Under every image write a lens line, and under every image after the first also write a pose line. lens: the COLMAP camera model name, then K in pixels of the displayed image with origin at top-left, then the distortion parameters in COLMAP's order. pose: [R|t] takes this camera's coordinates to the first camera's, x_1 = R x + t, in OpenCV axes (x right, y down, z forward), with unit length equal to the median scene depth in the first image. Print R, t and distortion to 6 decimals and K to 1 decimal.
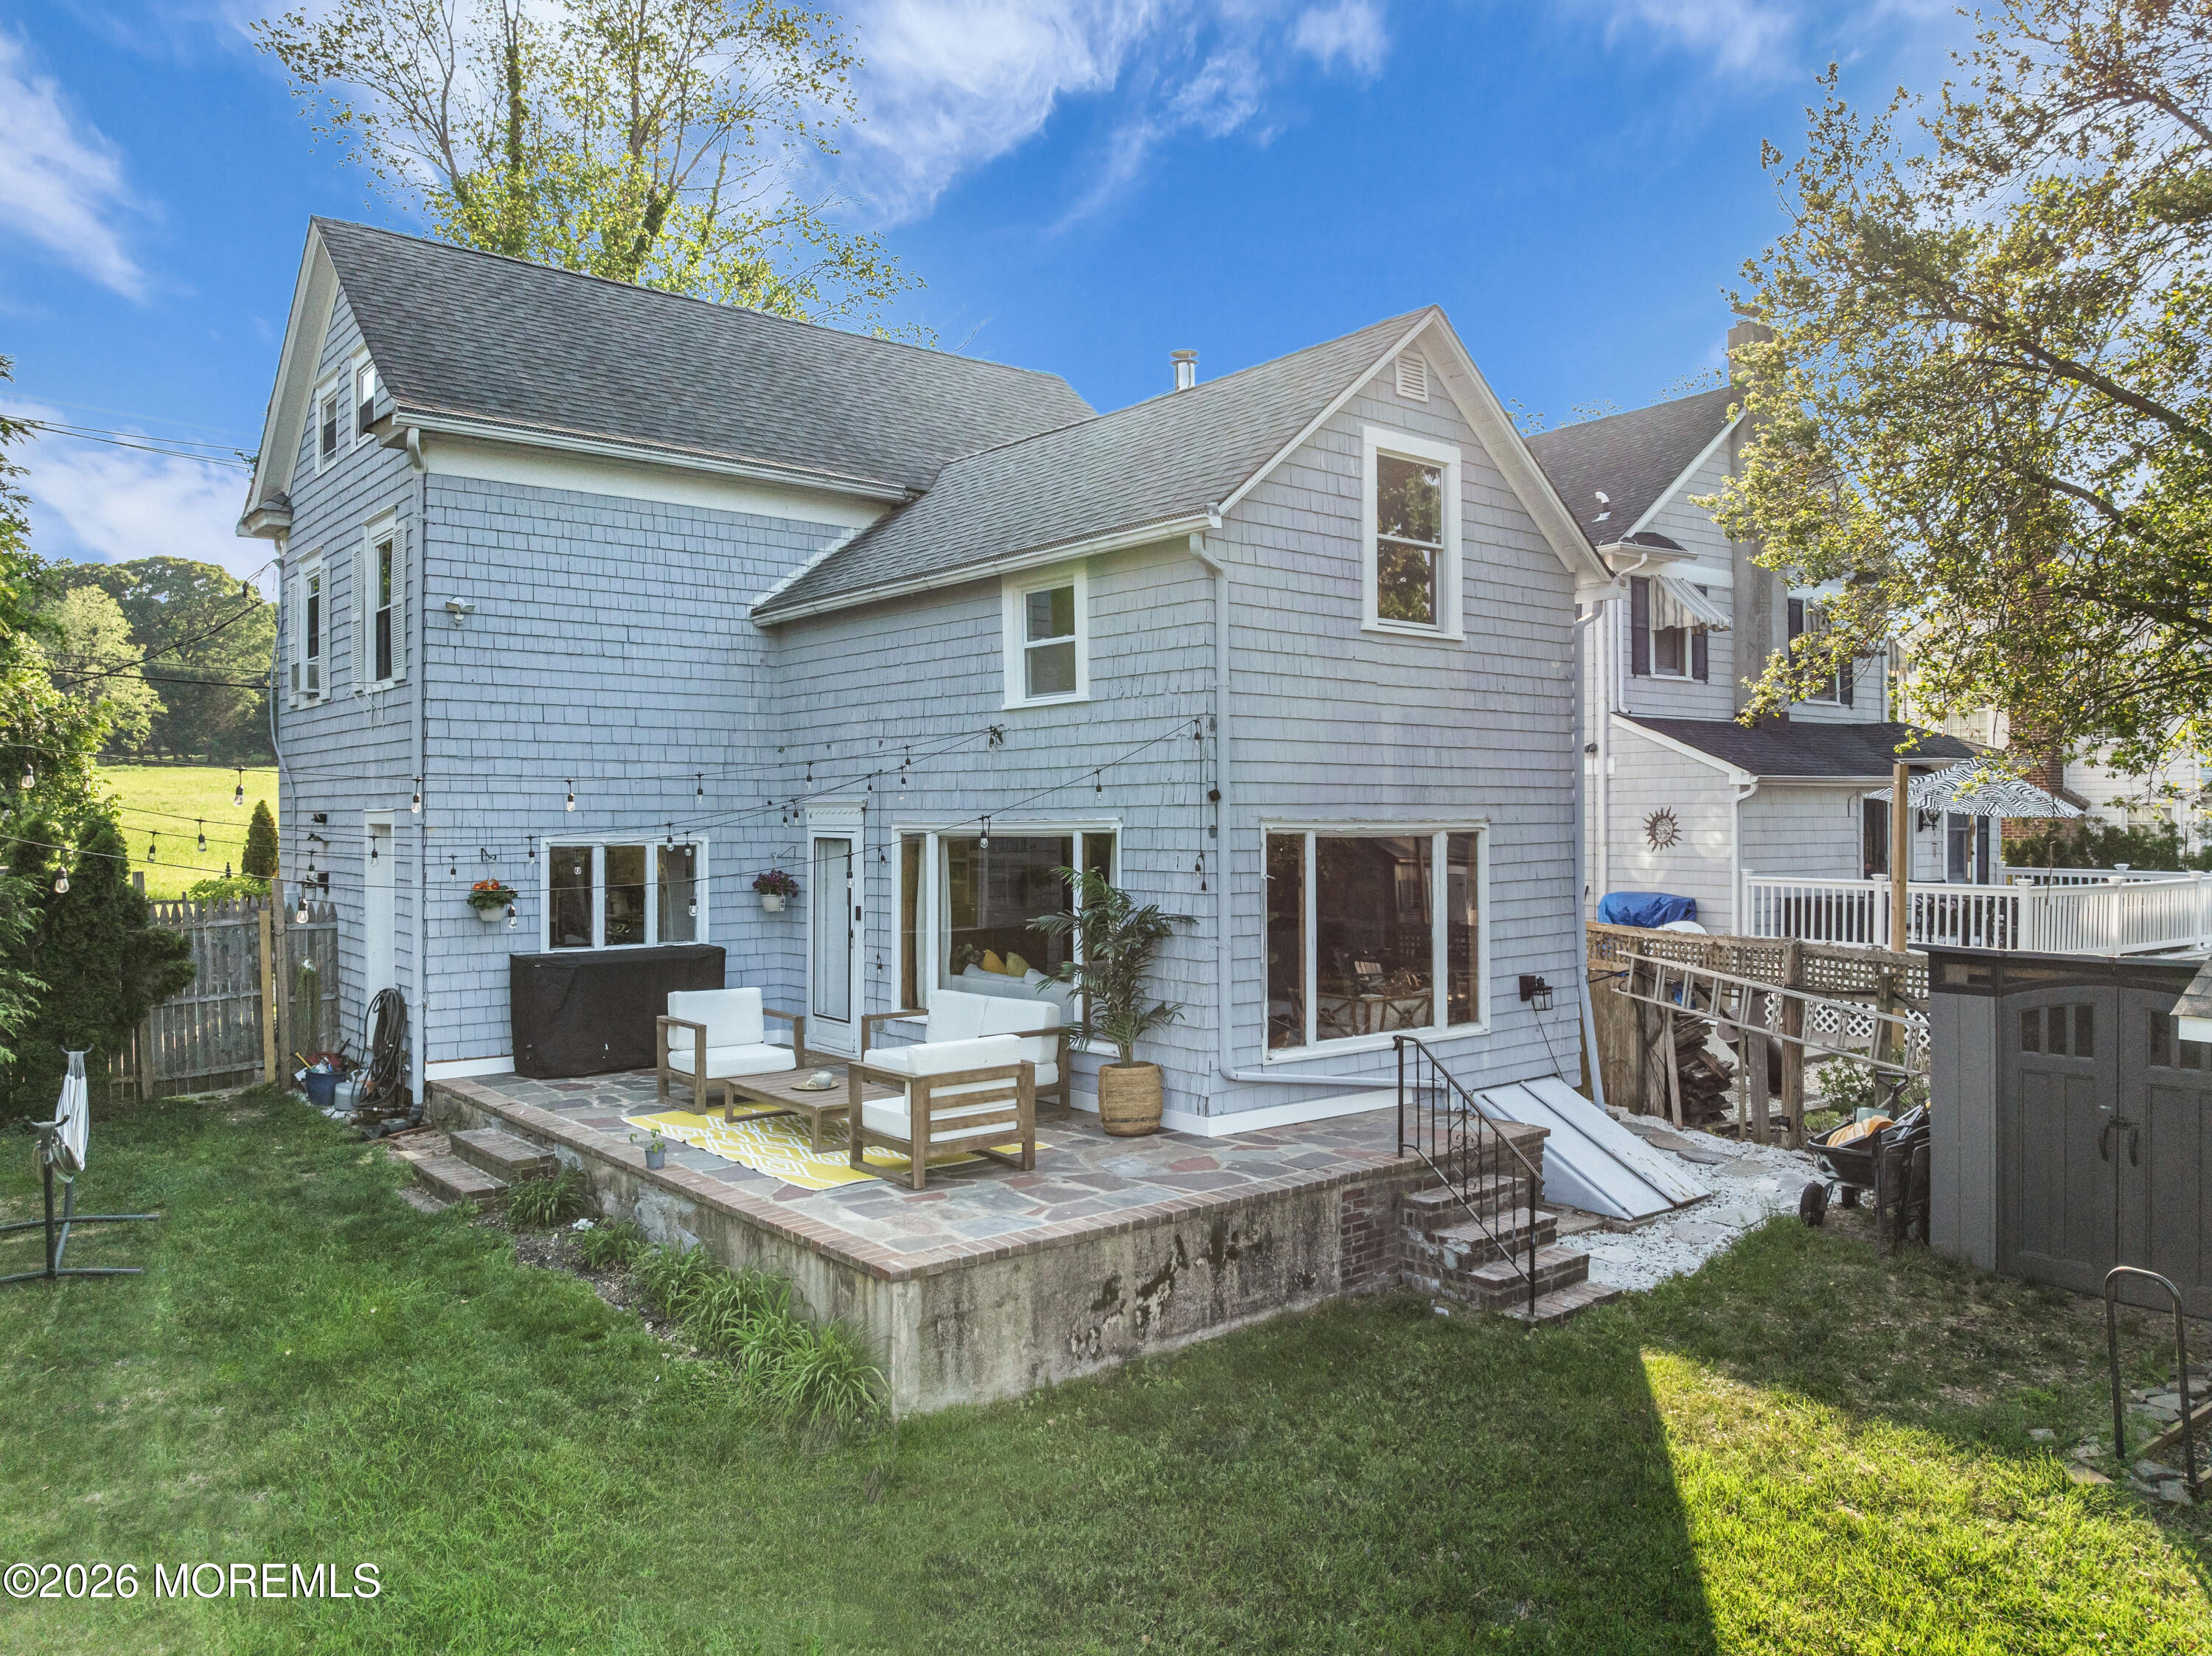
lens RADIAL K [[1602.9, 0, 1106.4], [0, 1602.9, 829.1], [0, 0, 1]] dist [-0.041804, 0.014164]
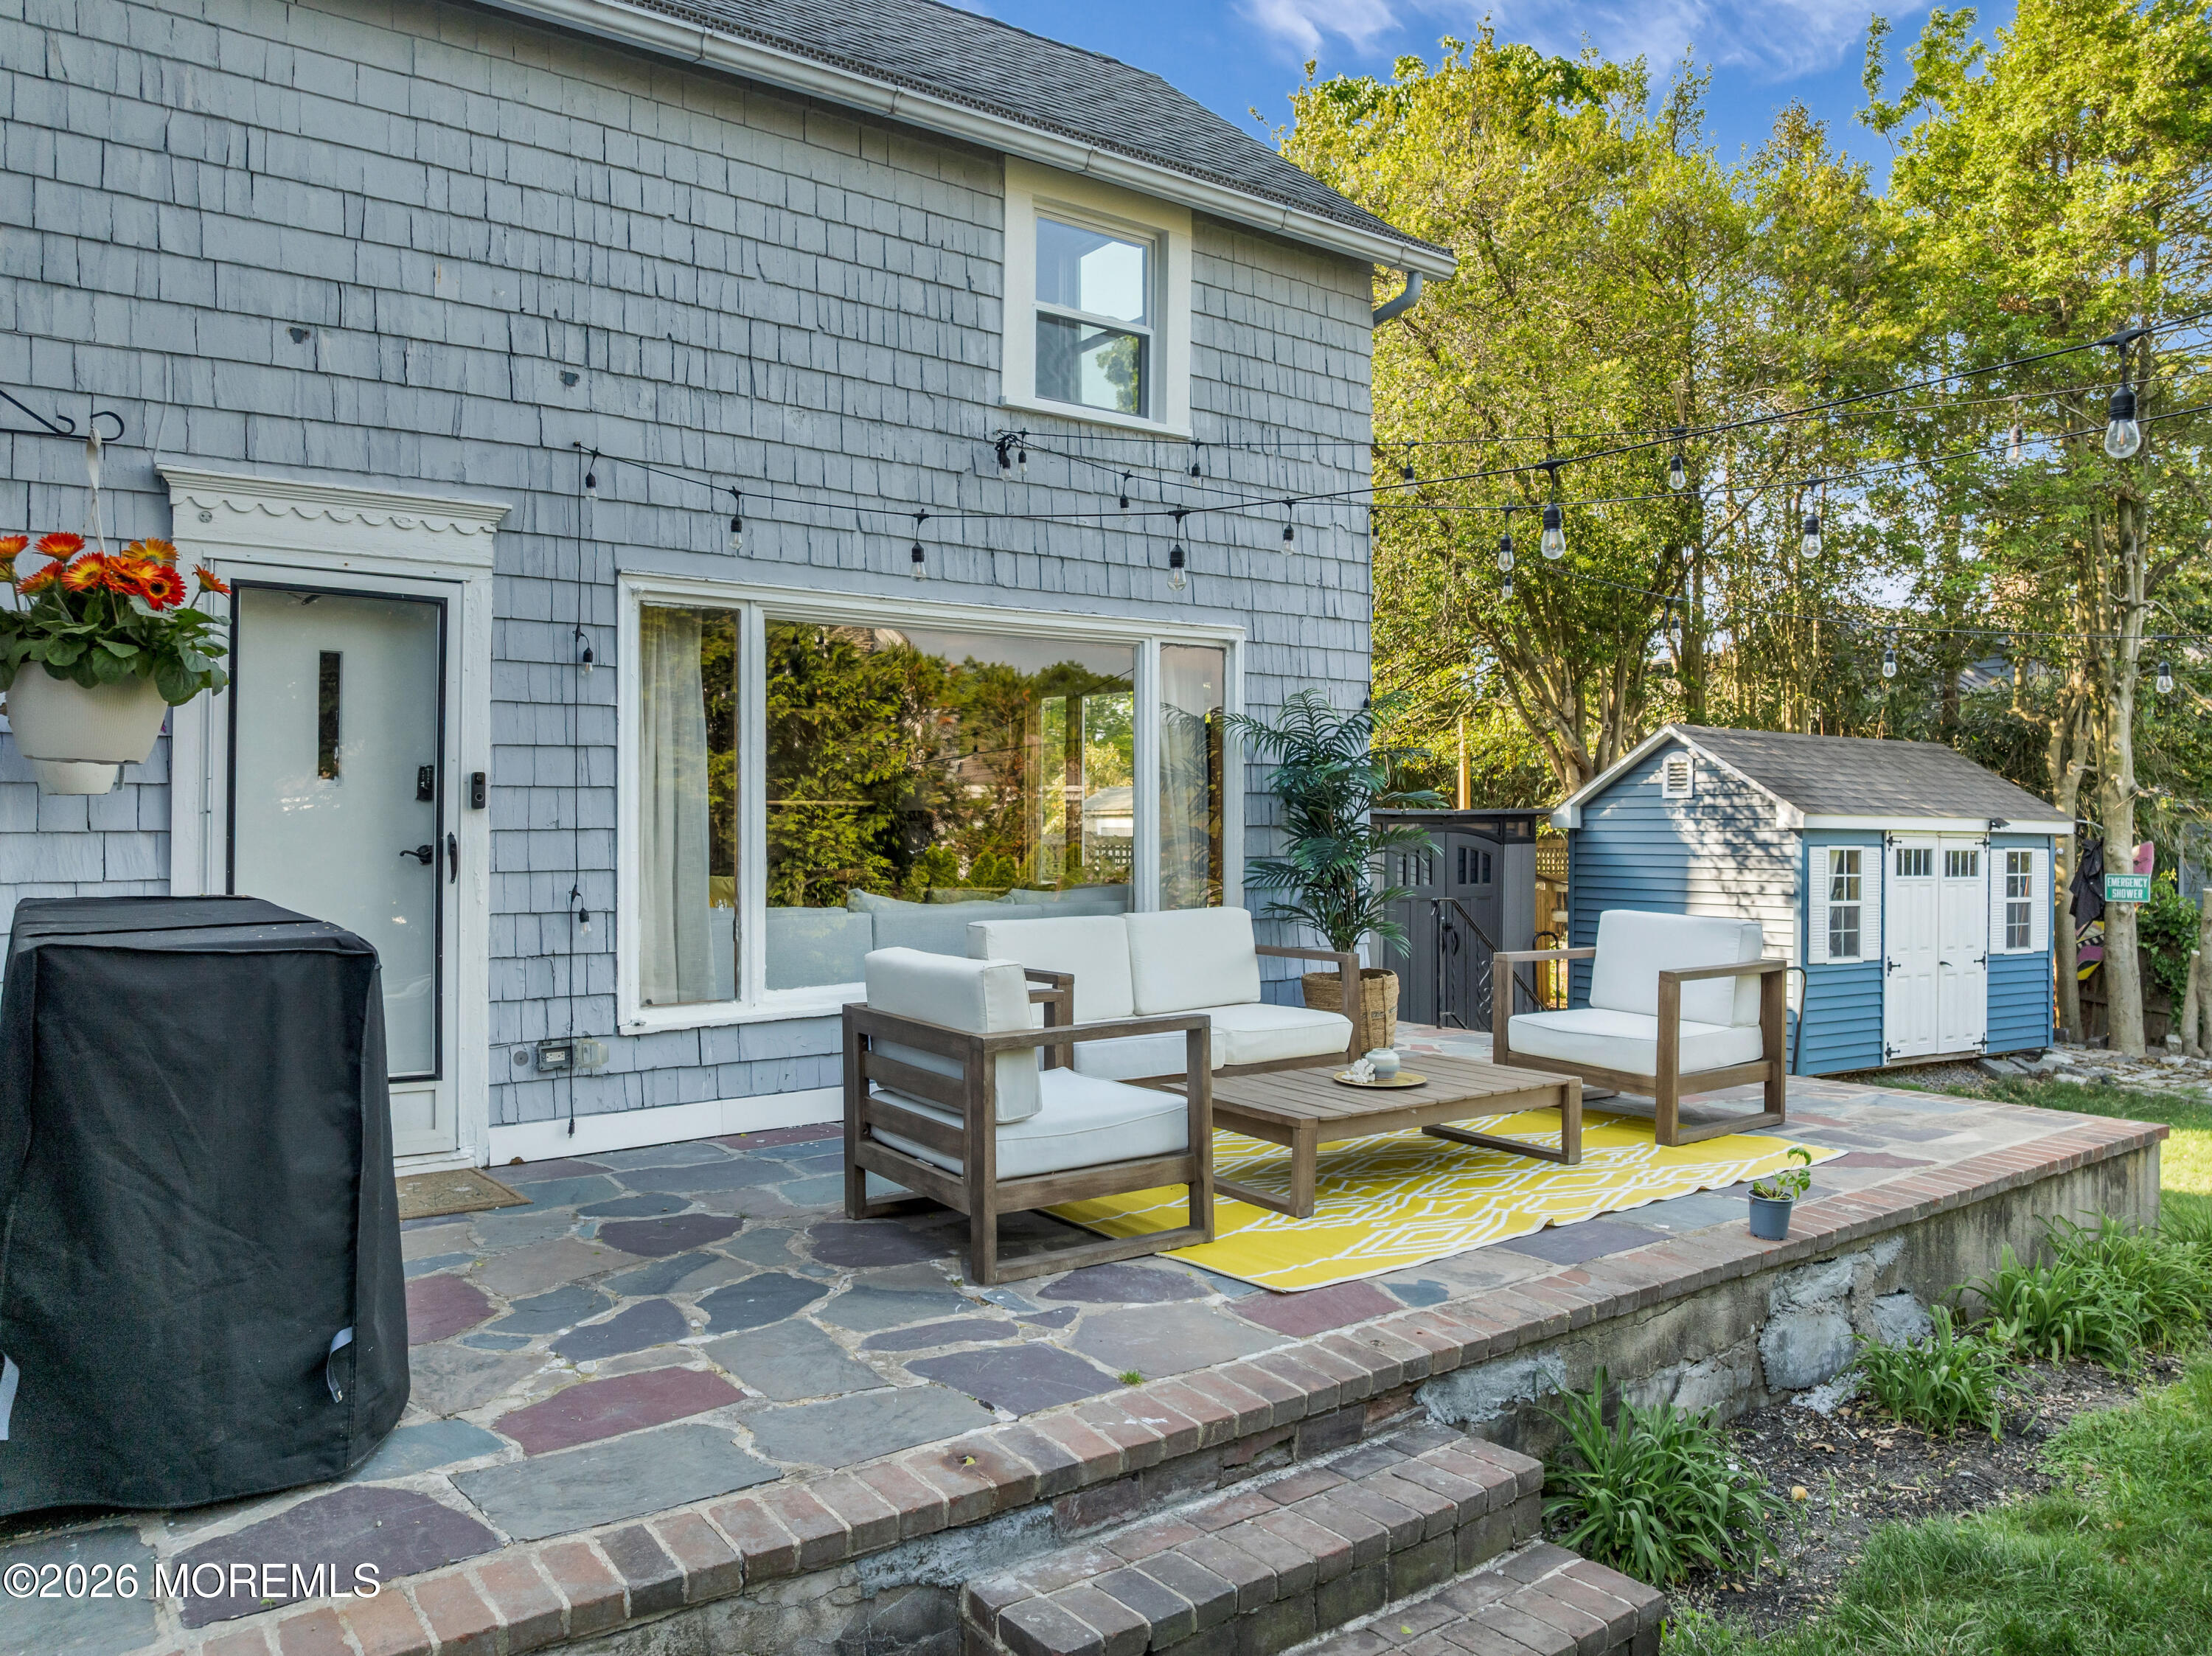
lens RADIAL K [[1602.9, 0, 1112.3], [0, 1602.9, 814.0], [0, 0, 1]] dist [-0.041804, 0.014164]
pose [[0.069497, -0.004170, 0.997573, -0.533582], [-0.007145, 0.999964, 0.004678, 0.055316], [-0.997557, -0.007453, 0.069465, 0.817489]]
